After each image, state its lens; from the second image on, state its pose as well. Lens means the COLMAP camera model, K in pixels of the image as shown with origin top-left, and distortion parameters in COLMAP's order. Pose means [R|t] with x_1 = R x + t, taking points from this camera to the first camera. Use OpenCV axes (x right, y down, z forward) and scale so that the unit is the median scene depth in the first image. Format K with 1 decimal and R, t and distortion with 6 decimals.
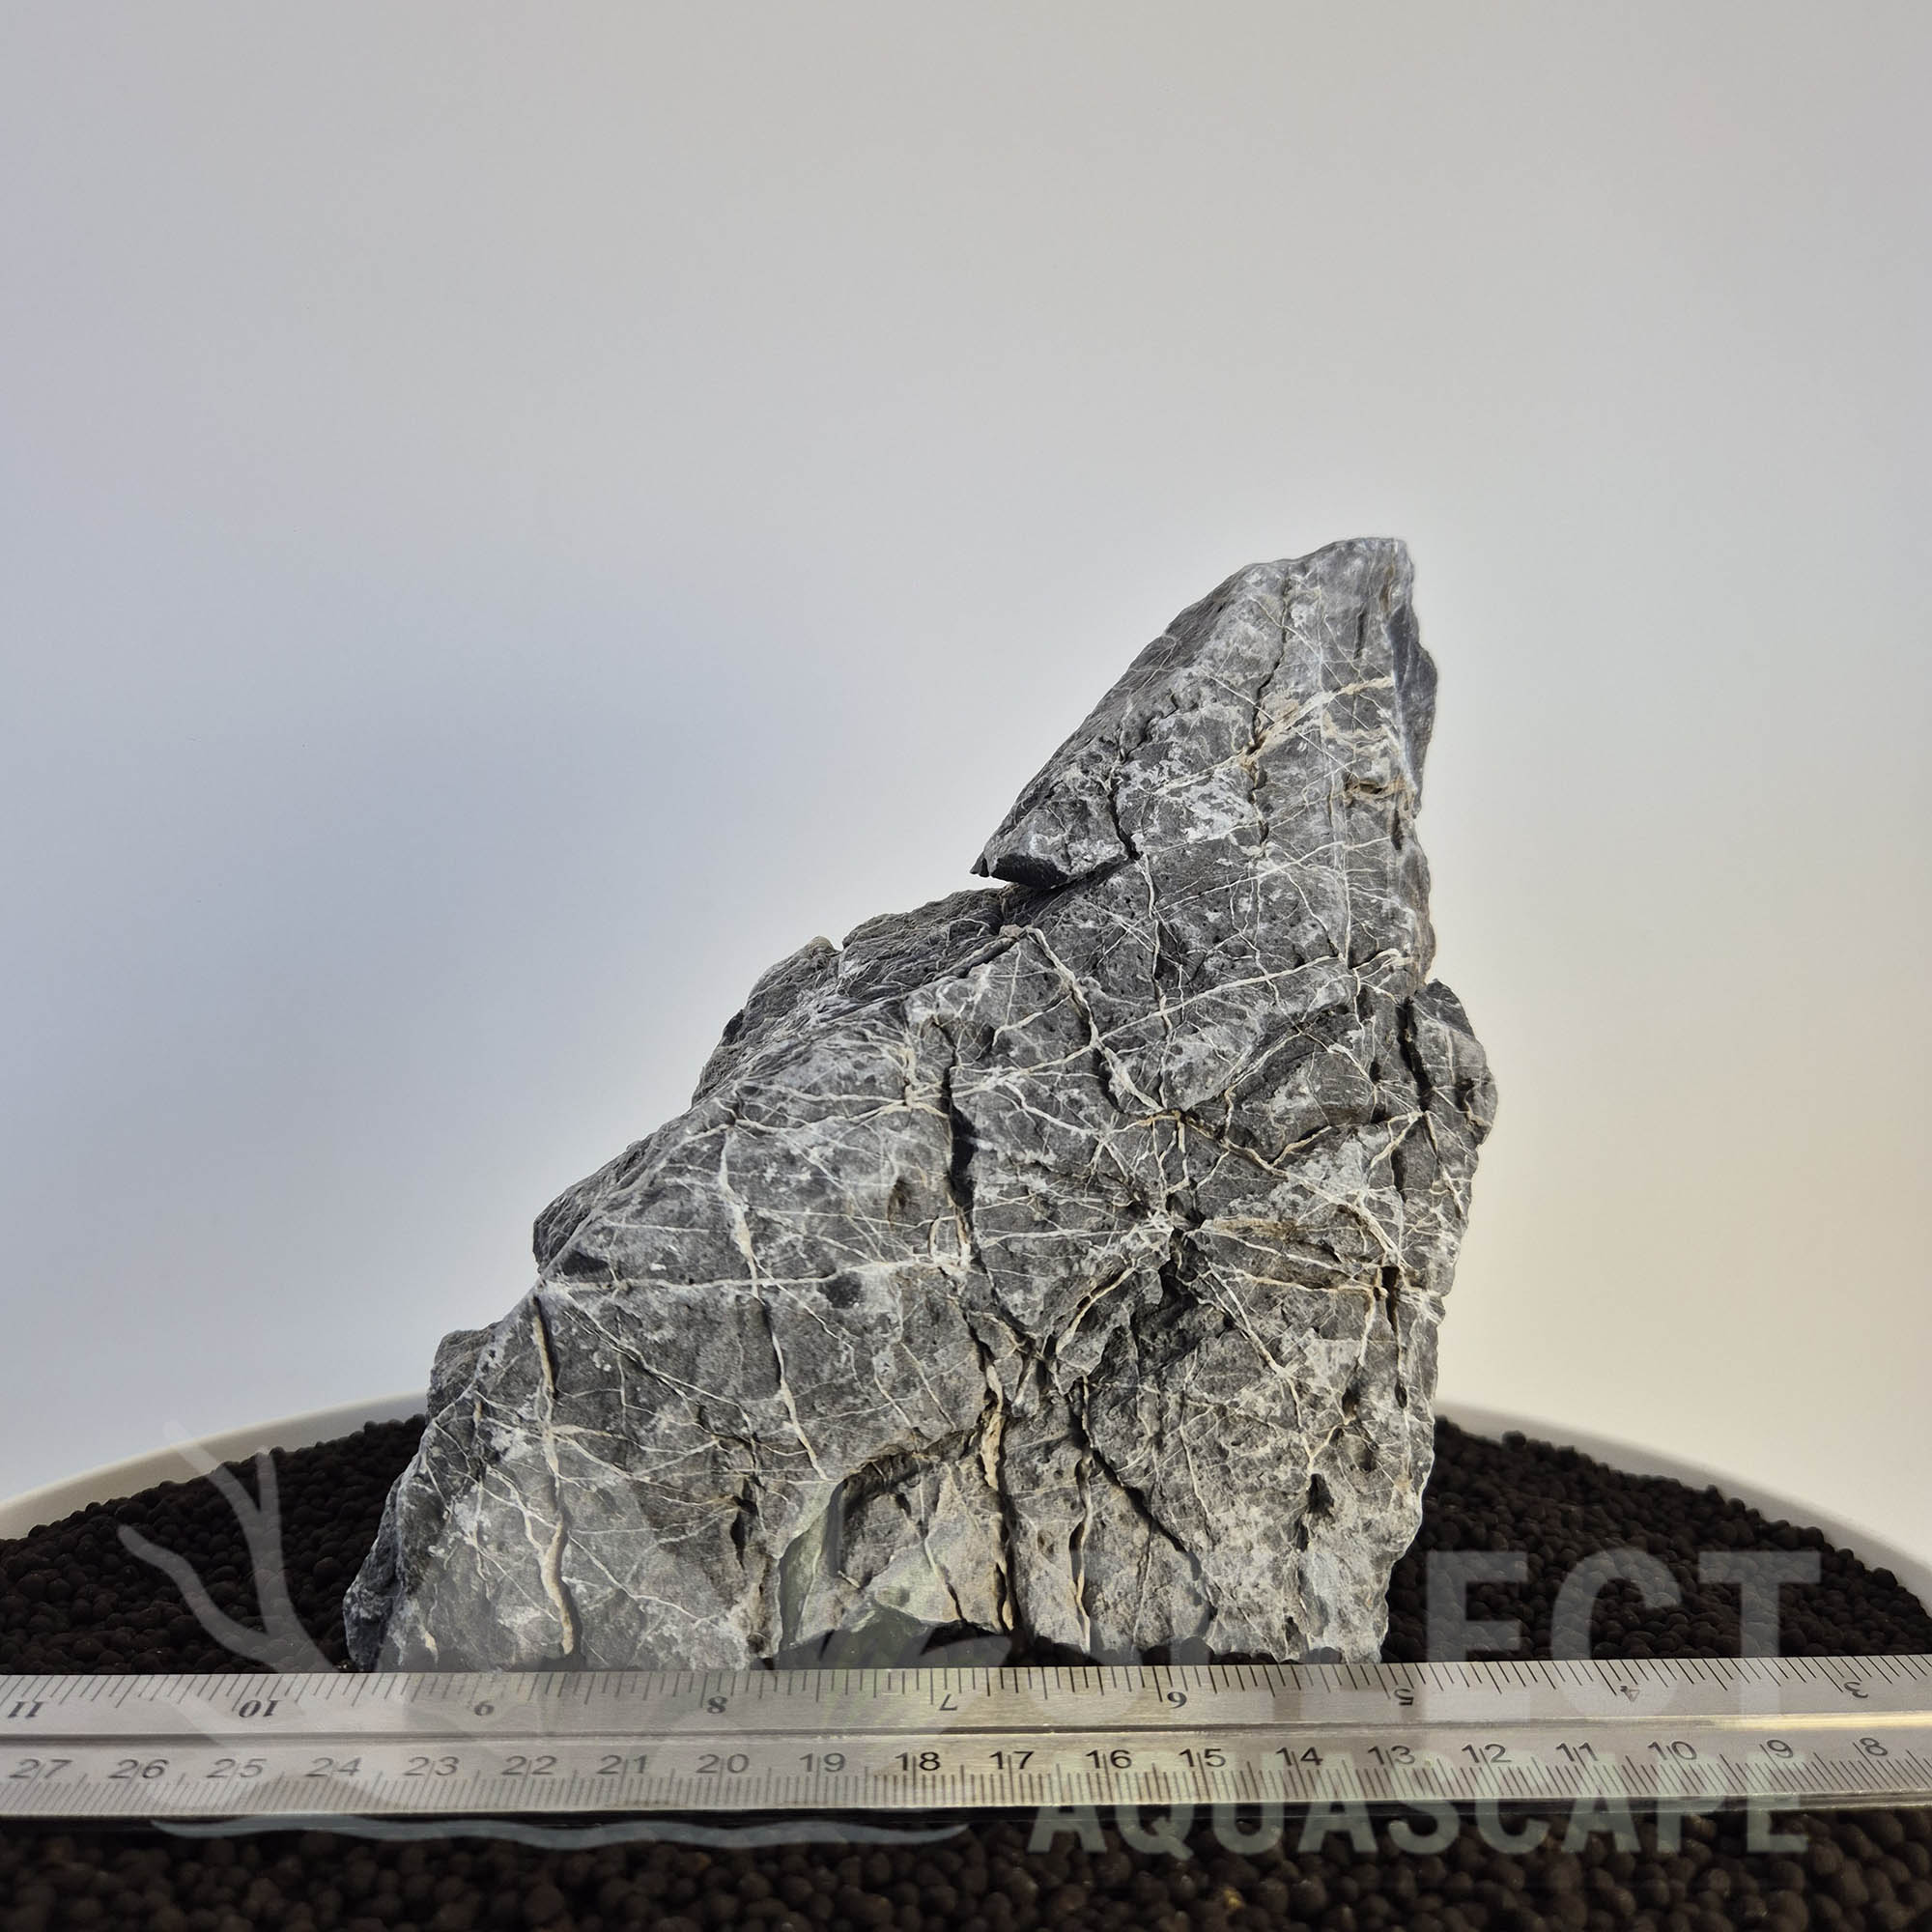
lens RADIAL K [[1783.3, 0, 963.9], [0, 1783.3, 948.9], [0, 0, 1]] dist [0.033988, 0.000000]
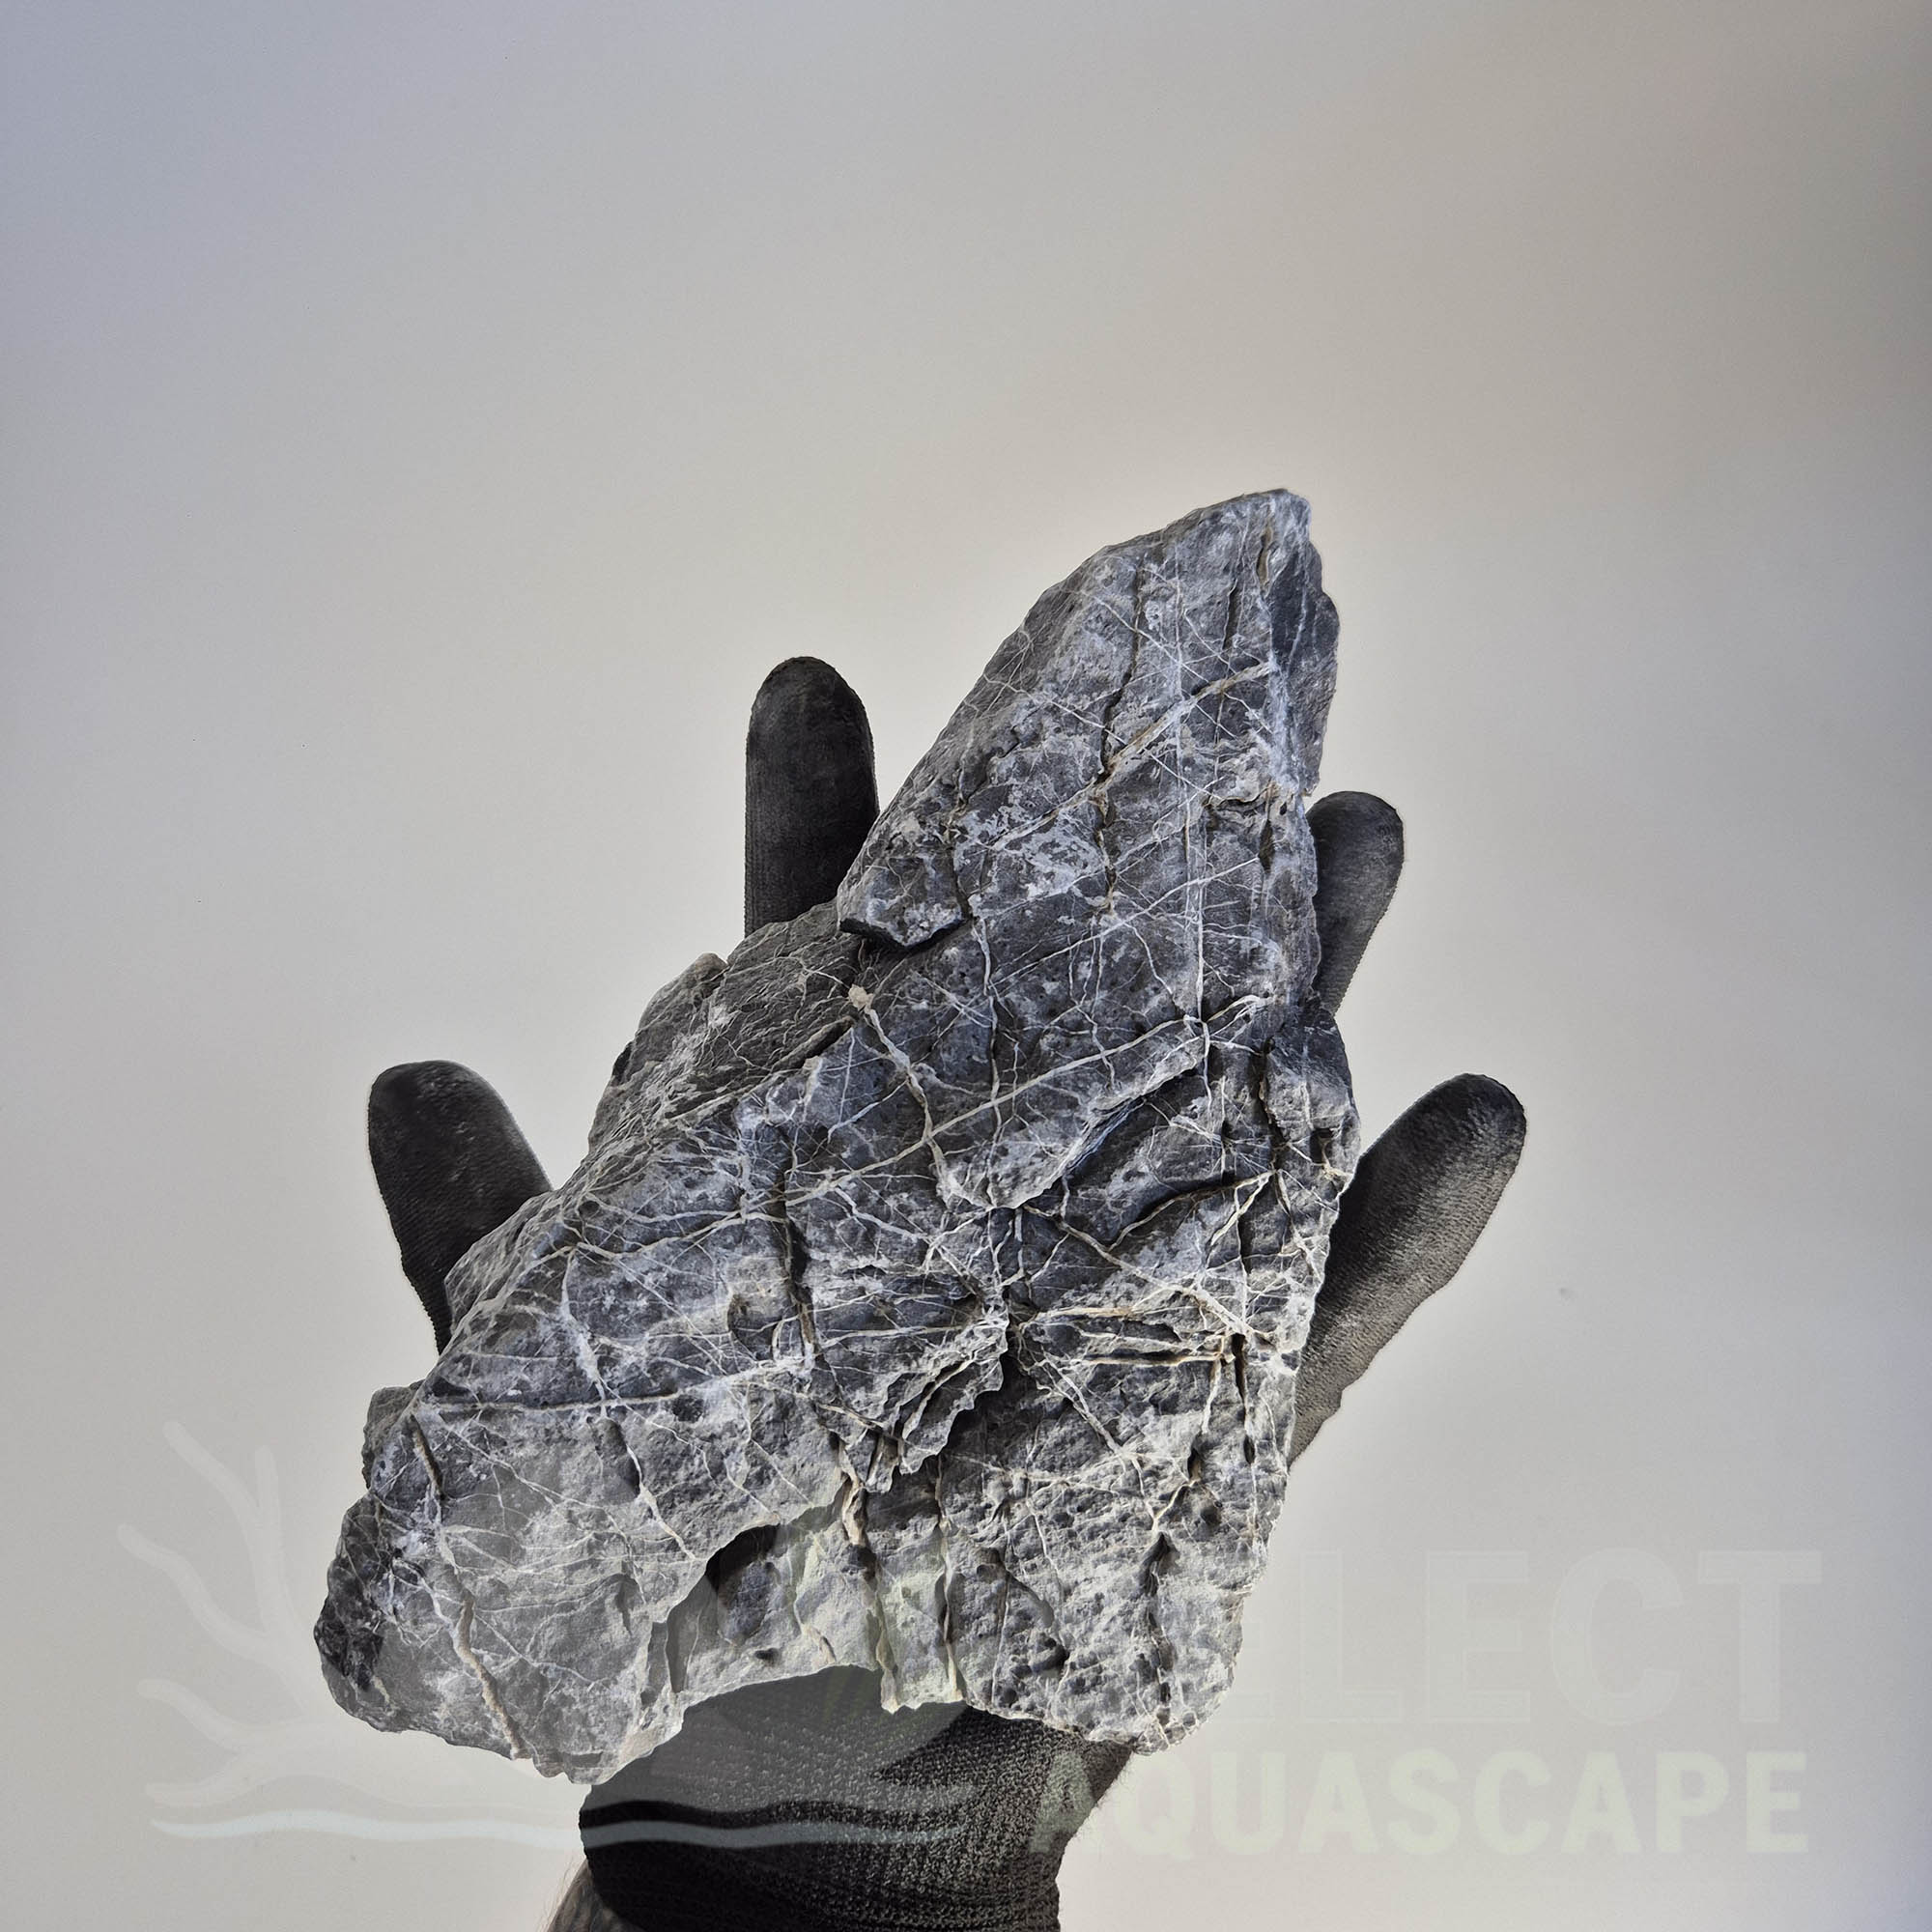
lens RADIAL K [[1783.3, 0, 960.2], [0, 1783.3, 939.3], [0, 0, 1]] dist [0.033988, 0.000000]
pose [[0.988332, -0.052201, -0.143088, 0.245603], [0.089651, 0.958836, 0.269436, -0.327721], [0.123133, -0.279121, 0.952329, 0.085602]]
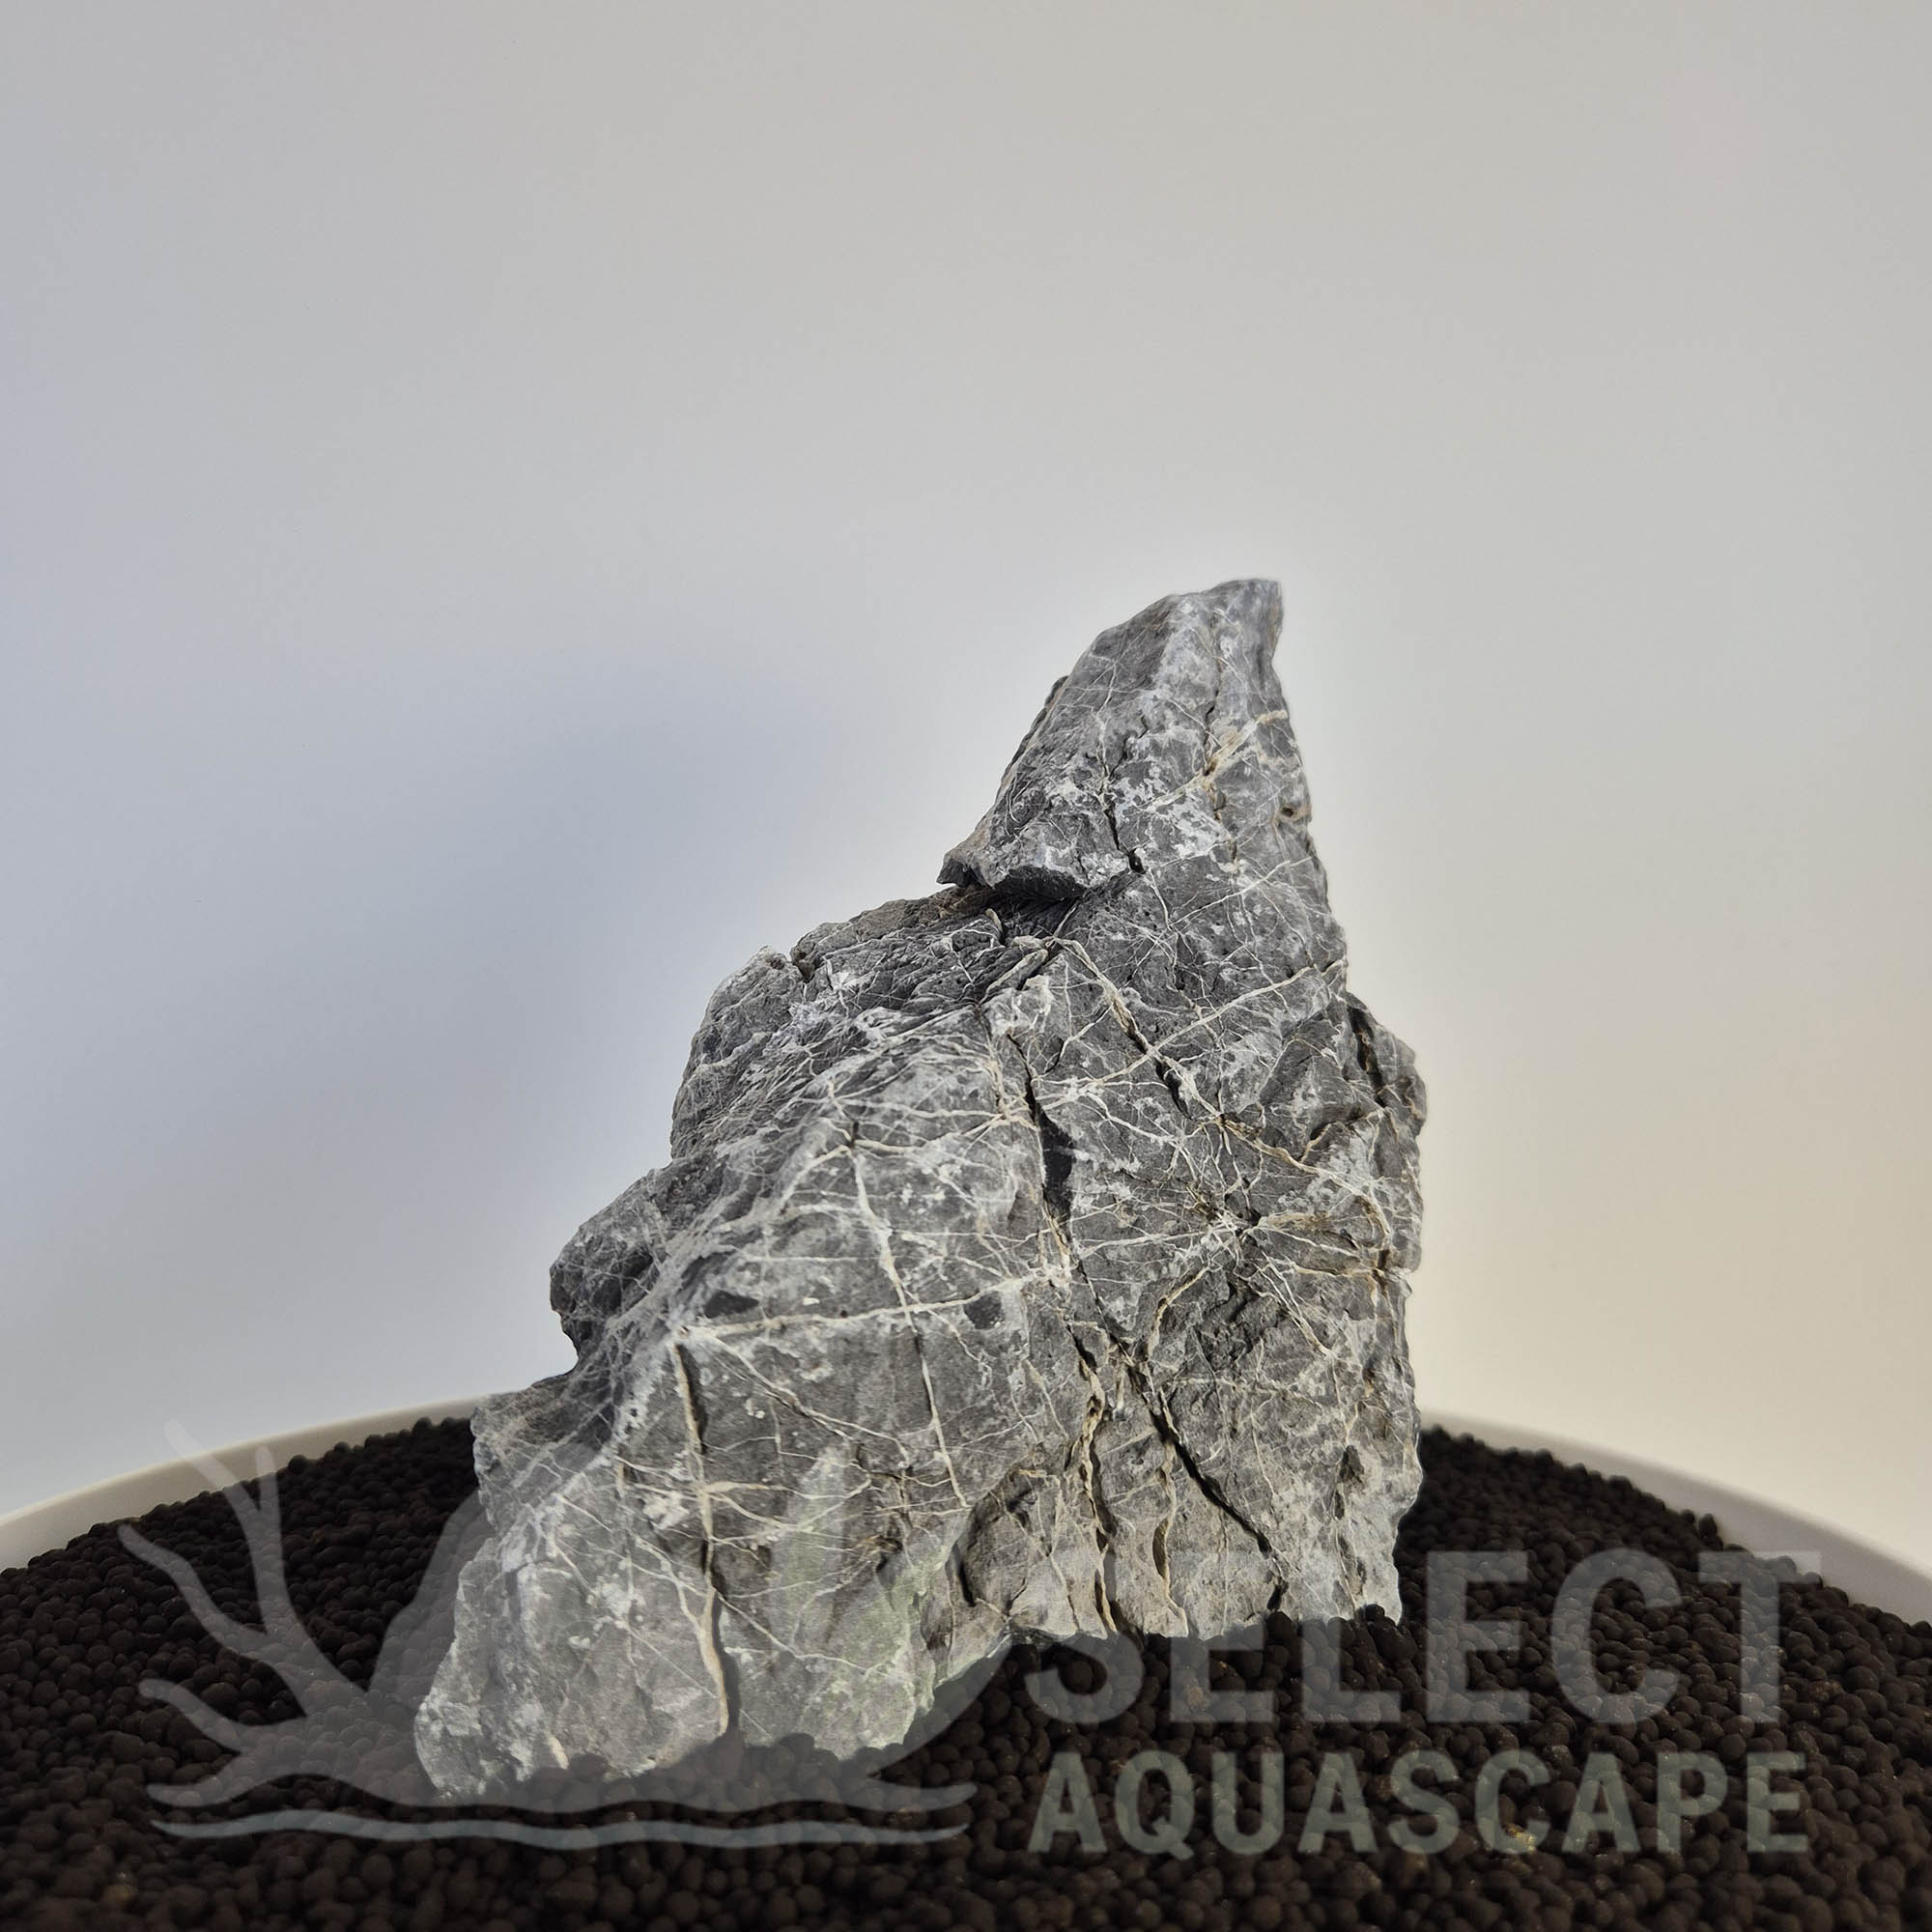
lens RADIAL K [[1783.3, 0, 963.1], [0, 1783.3, 951.7], [0, 0, 1]] dist [0.033988, 0.000000]
pose [[0.910051, 0.002174, 0.414491, -0.461290], [-0.001838, 0.999998, -0.001210, -0.003779], [-0.414493, 0.000339, 0.910052, 0.109946]]
